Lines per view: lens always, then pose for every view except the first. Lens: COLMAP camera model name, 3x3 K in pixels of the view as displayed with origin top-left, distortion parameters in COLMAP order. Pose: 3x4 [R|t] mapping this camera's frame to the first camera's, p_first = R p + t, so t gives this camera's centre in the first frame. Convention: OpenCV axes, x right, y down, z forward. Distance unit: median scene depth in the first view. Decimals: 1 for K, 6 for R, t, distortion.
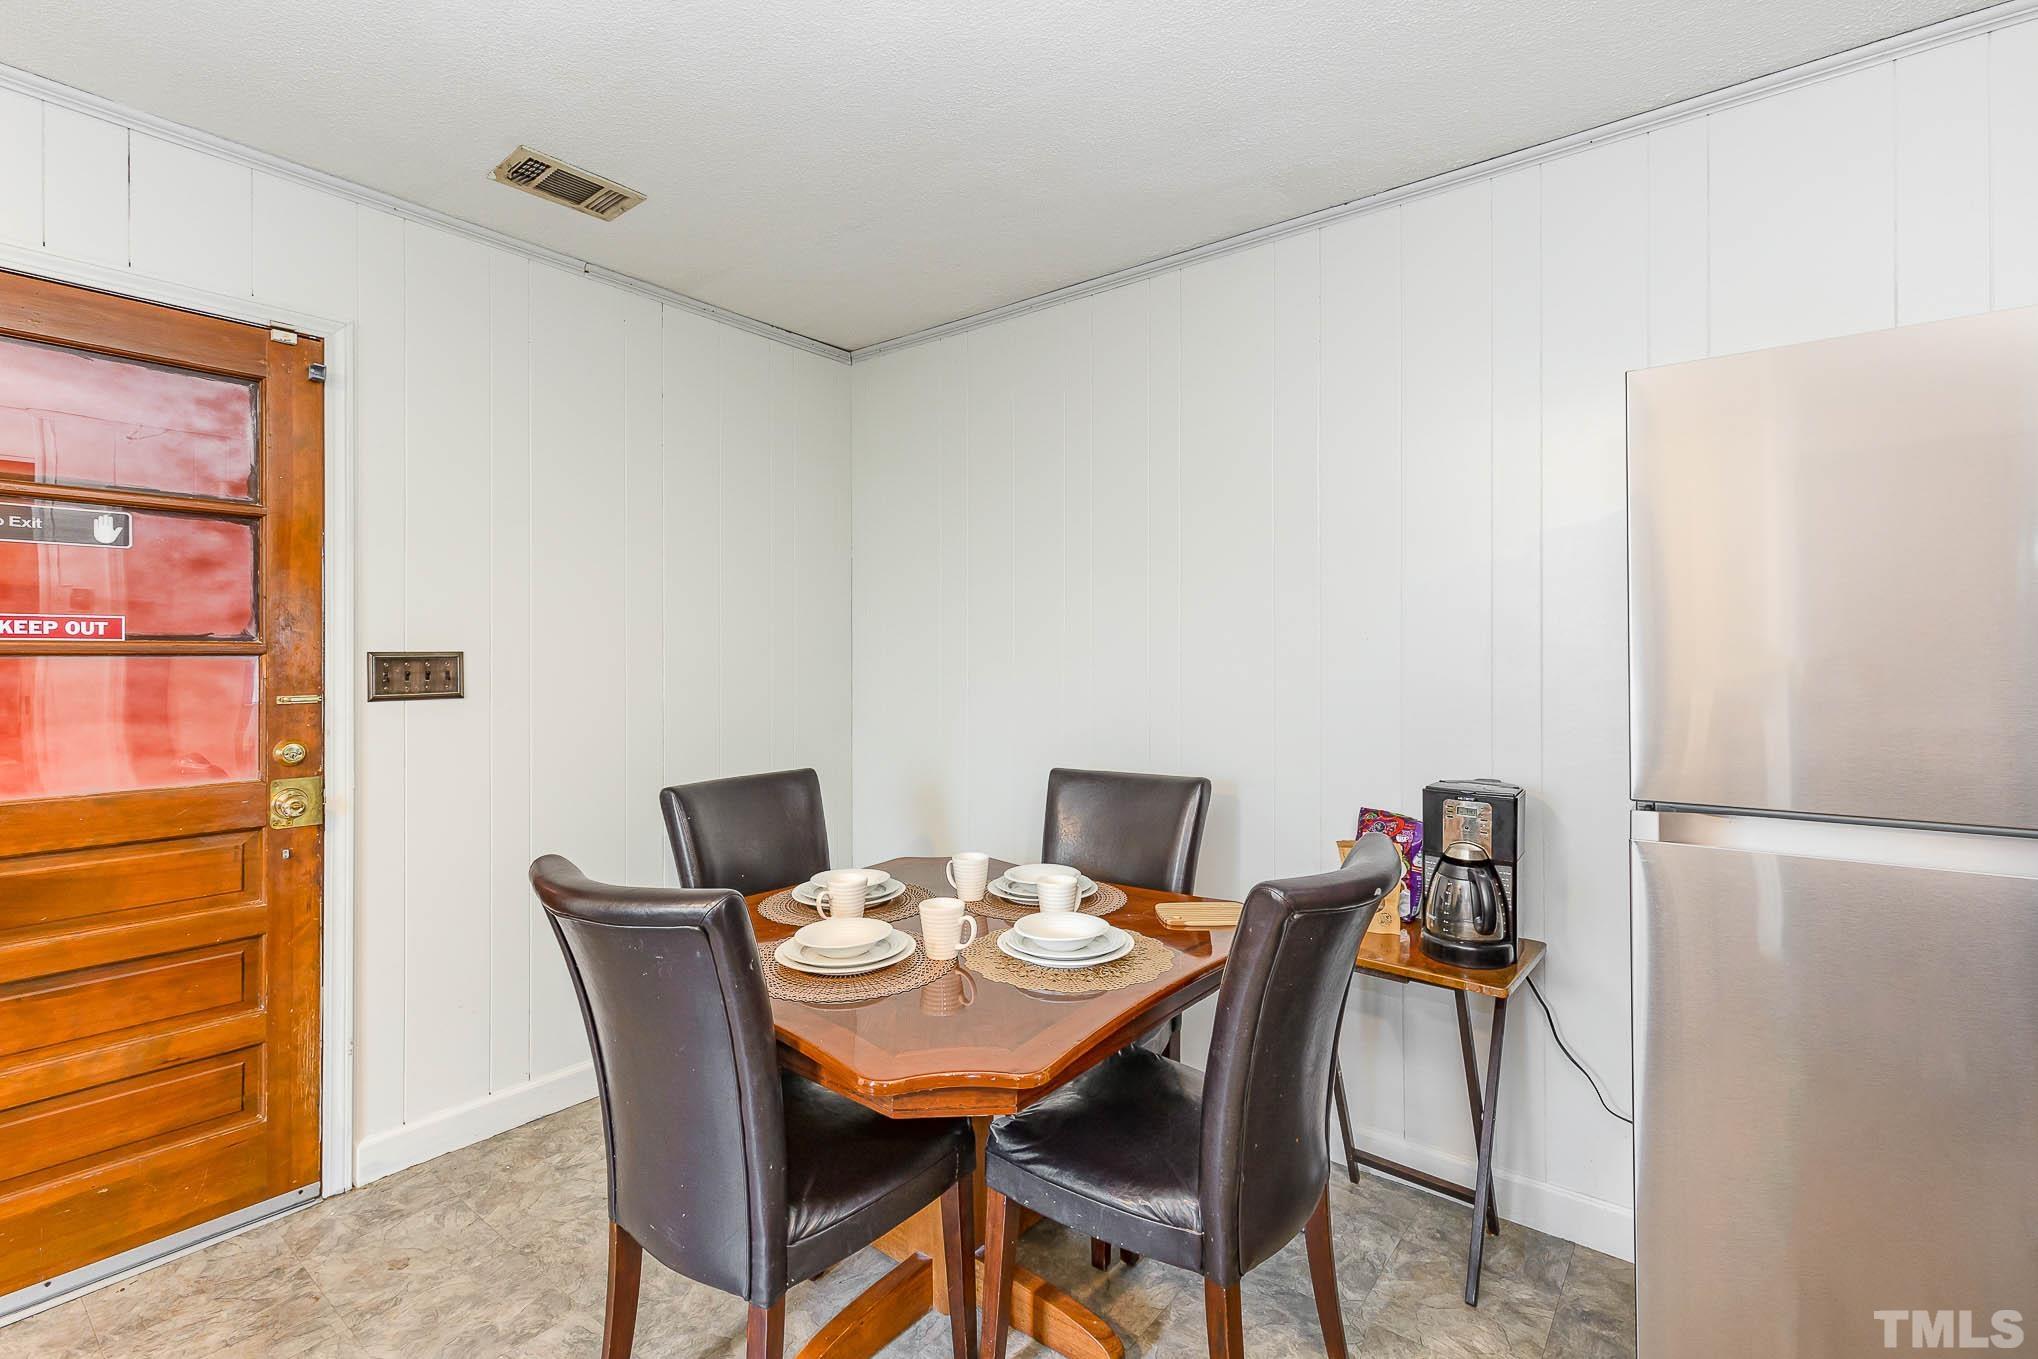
lens RADIAL K [[910.2, 0, 1019.4], [0, 910.2, 660.4], [0, 0, 1]] dist [0.016302, -0.000050]
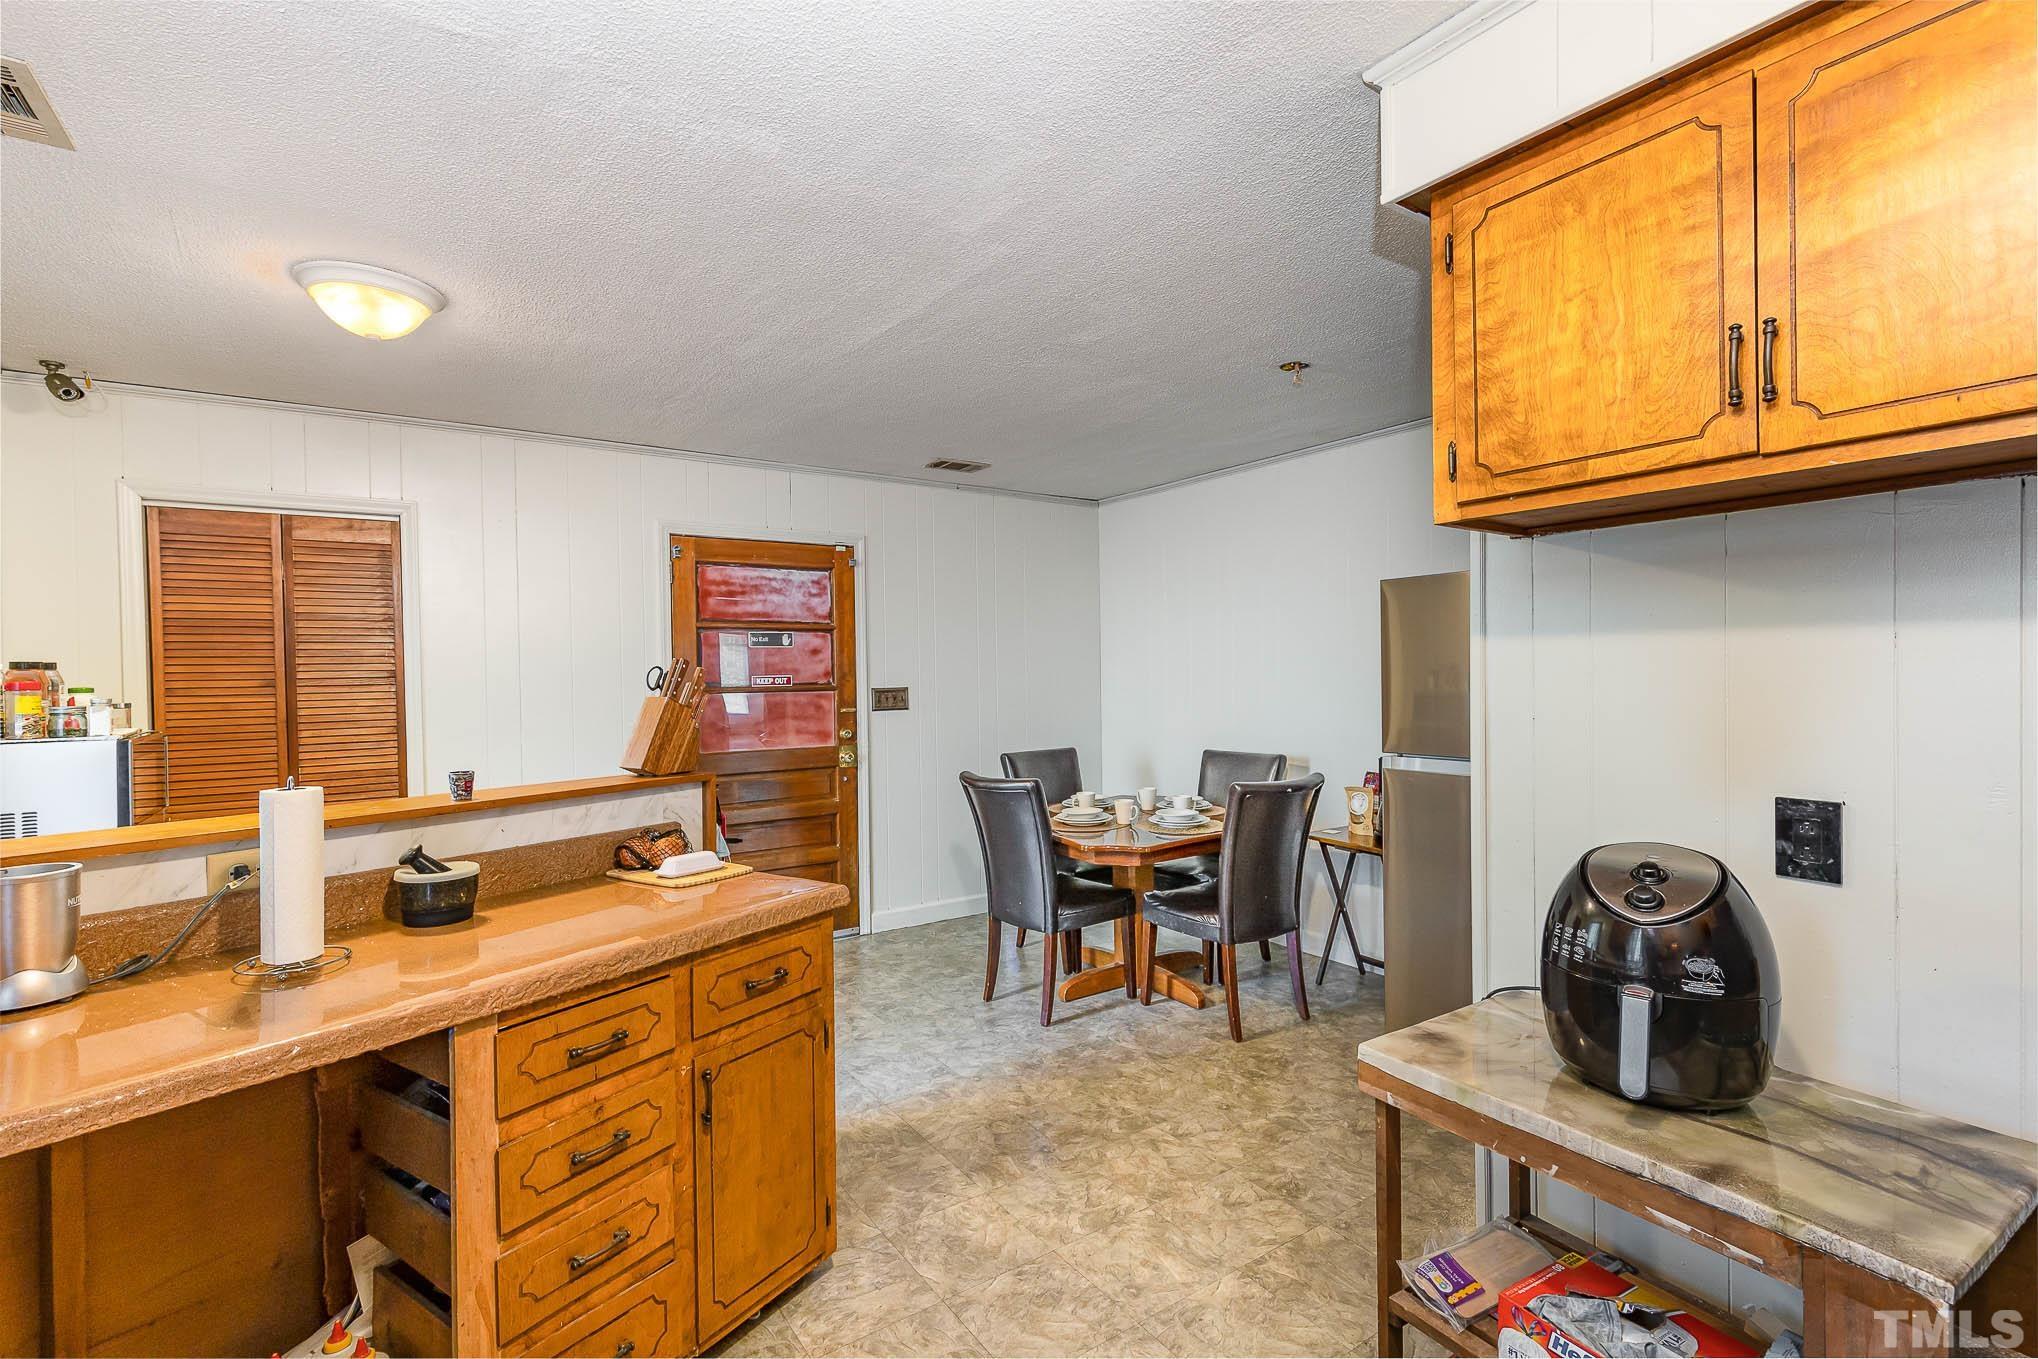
lens RADIAL K [[910.3, 0, 1011.9], [0, 910.3, 681.7], [0, 0, 1]] dist [0.000545, -0.000093]
pose [[0.951942, -0.007693, -0.306183, 0.282103], [0.011162, 0.999892, 0.009582, -0.044612], [0.306076, -0.012540, 0.951925, -1.013103]]
